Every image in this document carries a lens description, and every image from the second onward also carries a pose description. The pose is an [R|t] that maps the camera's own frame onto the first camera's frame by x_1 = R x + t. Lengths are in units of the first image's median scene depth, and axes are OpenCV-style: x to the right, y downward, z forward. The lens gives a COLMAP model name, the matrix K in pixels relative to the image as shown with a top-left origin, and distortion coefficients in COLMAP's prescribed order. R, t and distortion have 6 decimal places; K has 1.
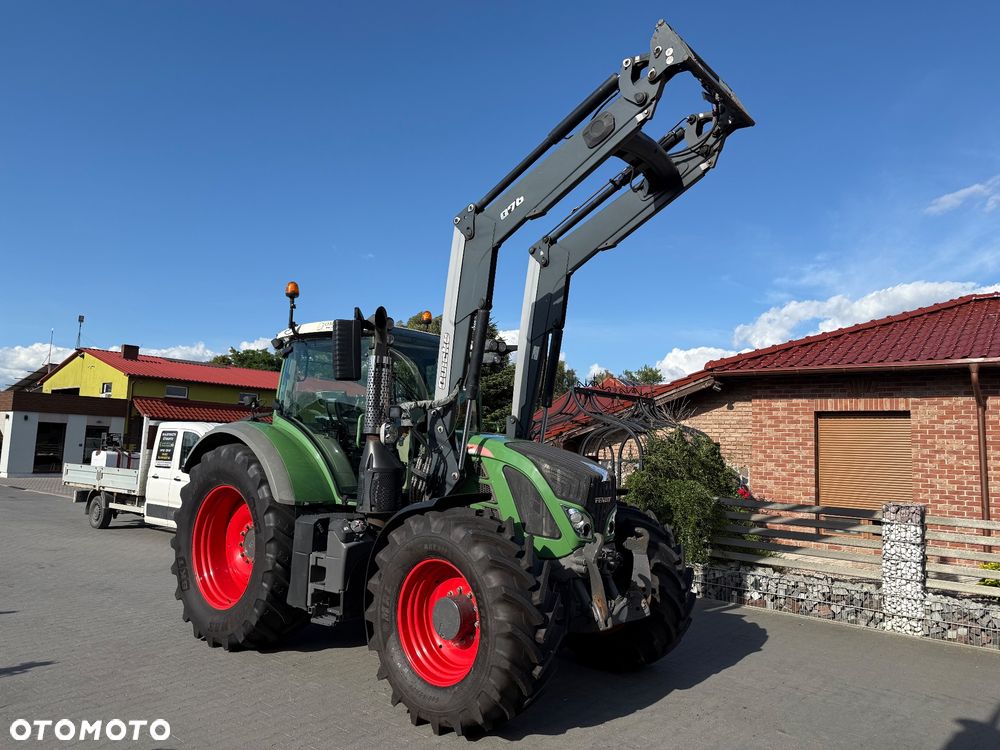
lens RADIAL K [[704.2, 0, 499.7], [0, 704.2, 369.6], [0, 0, 1]] dist [0.053298, -0.066929]
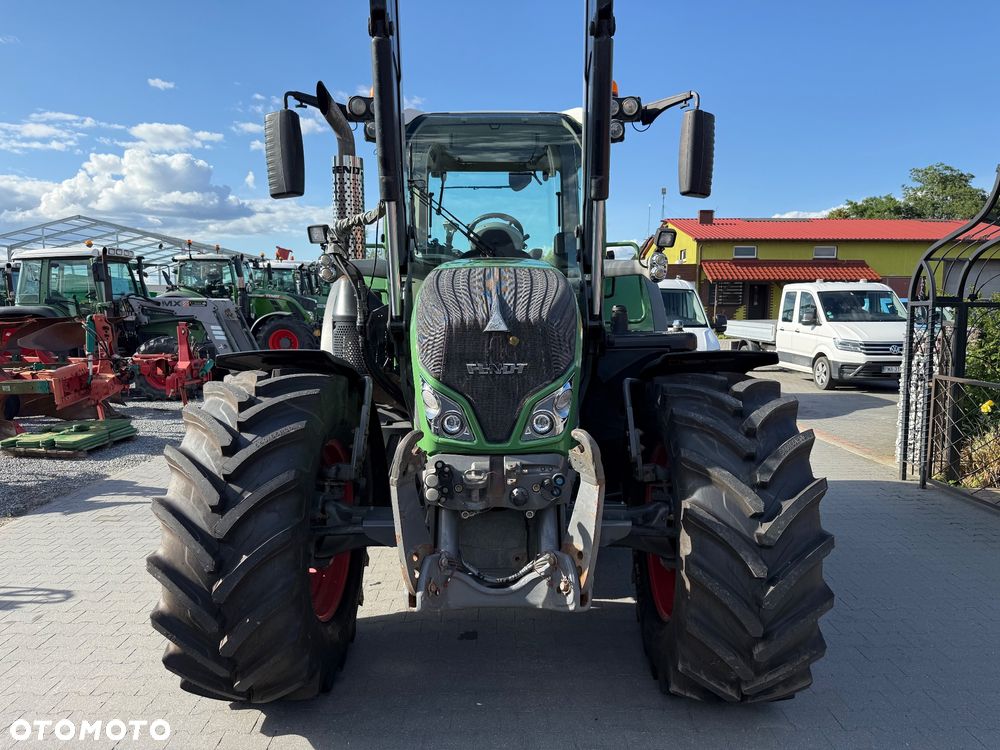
lens RADIAL K [[704.2, 0, 503.7], [0, 704.2, 380.3], [0, 0, 1]] dist [0.053298, -0.066929]
pose [[0.652211, 0.050581, -0.756348, 0.076278], [0.105687, 0.981959, 0.156804, 0.016762], [0.750634, -0.182205, 0.635099, 0.099509]]
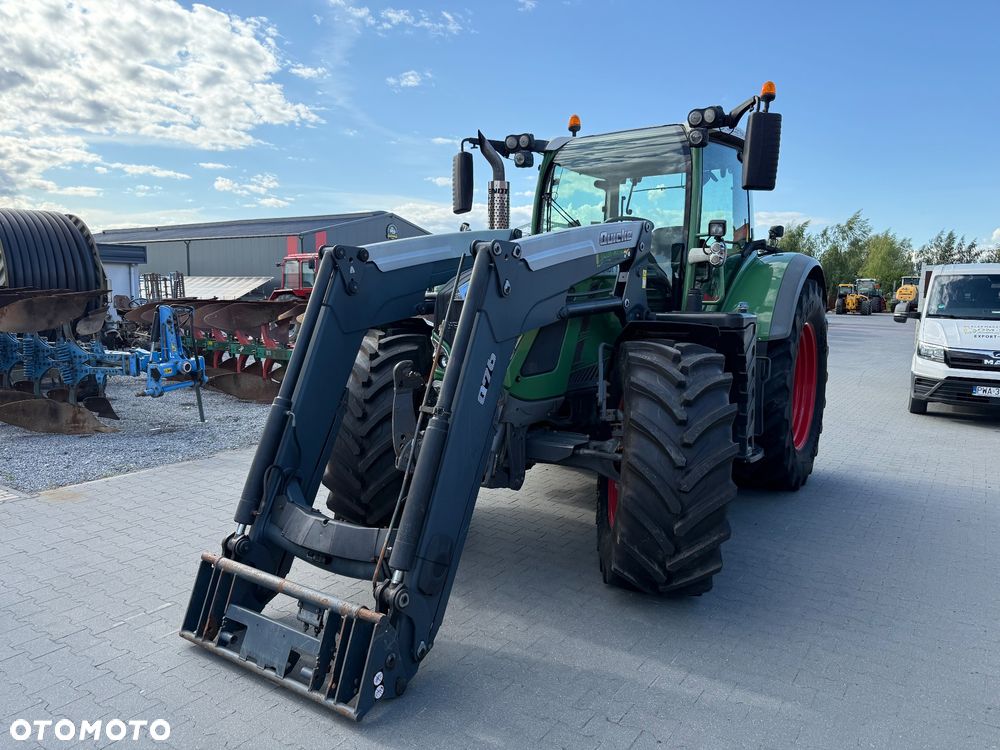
lens RADIAL K [[704.2, 0, 510.2], [0, 704.2, 377.8], [0, 0, 1]] dist [0.053298, -0.066929]
pose [[0.108823, 0.088724, -0.990094, 0.132039], [0.105984, 0.989296, 0.100302, 0.024669], [0.988395, -0.115849, 0.098255, 0.140711]]
